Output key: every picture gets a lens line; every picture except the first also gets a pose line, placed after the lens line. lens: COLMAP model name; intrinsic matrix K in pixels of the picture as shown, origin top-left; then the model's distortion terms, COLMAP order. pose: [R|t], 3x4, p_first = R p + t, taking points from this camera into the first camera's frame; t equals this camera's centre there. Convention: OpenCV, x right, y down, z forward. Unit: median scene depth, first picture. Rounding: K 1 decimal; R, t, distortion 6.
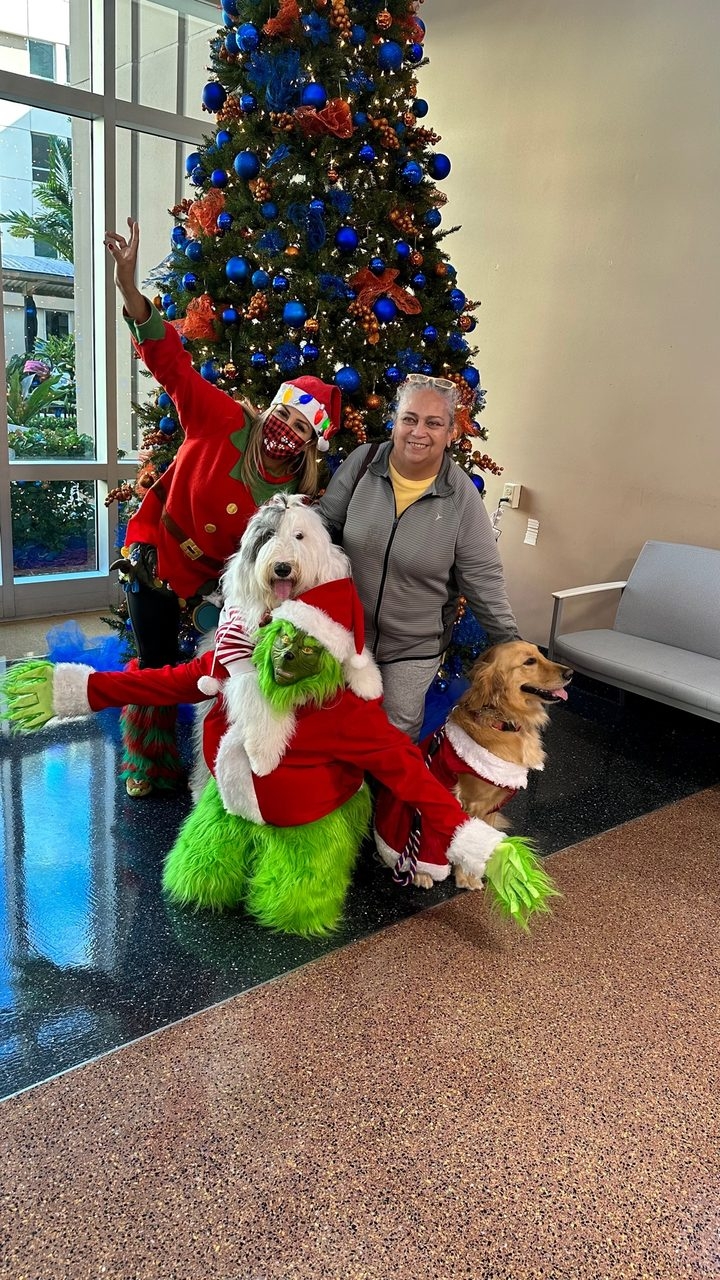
lens RADIAL K [[886.9, 0, 360.0], [0, 886.9, 640.0], [0, 0, 1]] dist [0.055773, -0.232105]
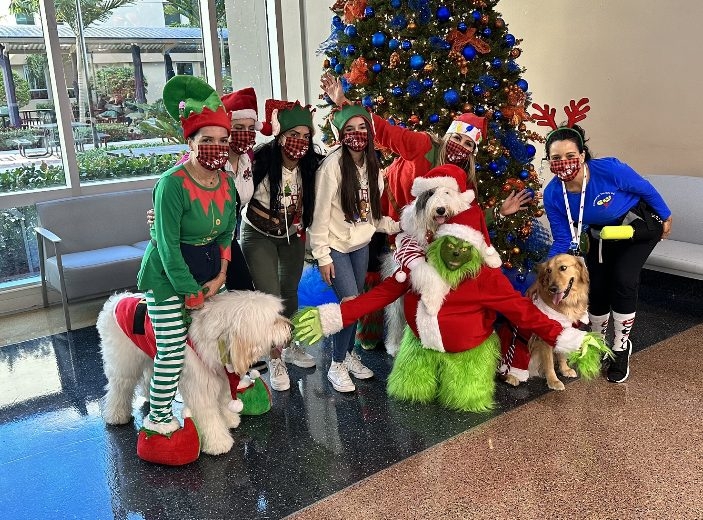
lens RADIAL K [[679.7, 0, 351.5], [0, 679.7, 260.0], [0, 0, 1]] dist [0.118720, -0.402123]
pose [[0.992072, -0.095867, -0.081255, -0.123868], [0.092888, 0.994885, -0.039687, 0.045786], [0.084644, 0.031824, 0.995903, -0.286010]]
